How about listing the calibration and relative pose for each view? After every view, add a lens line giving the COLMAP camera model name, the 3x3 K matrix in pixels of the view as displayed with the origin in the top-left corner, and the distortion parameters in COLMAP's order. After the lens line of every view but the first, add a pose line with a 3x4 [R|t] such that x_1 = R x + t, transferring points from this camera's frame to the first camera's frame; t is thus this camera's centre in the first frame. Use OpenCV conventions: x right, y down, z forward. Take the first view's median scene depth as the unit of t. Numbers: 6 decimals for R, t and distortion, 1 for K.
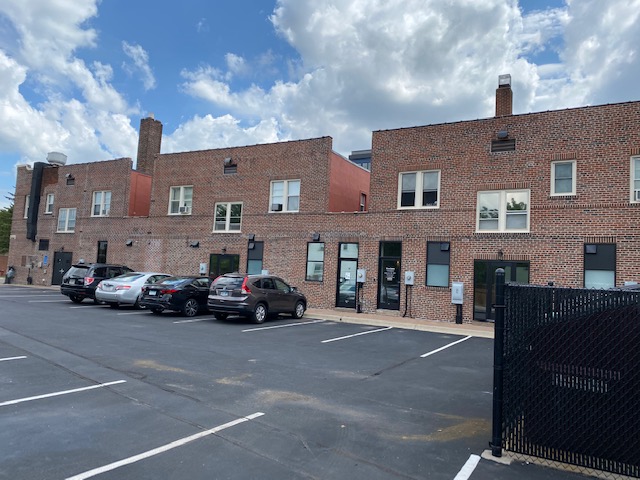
lens RADIAL K [[481.9, 0, 319.4], [0, 481.9, 239.6], [0, 0, 1]] dist [0.046400, -0.001554]
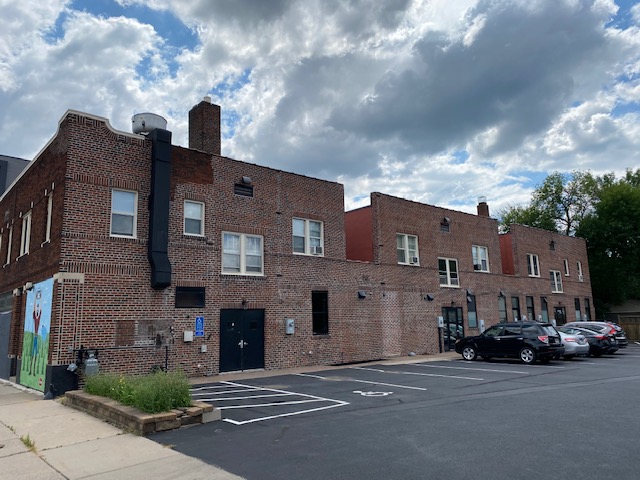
lens RADIAL K [[481.9, 0, 319.1], [0, 481.9, 238.7], [0, 0, 1]] dist [0.046400, -0.001554]
pose [[0.337017, 0.111023, 0.934930, -1.121862], [-0.020889, 0.993660, -0.110467, 0.003926], [-0.941267, 0.017699, 0.337199, 0.783665]]
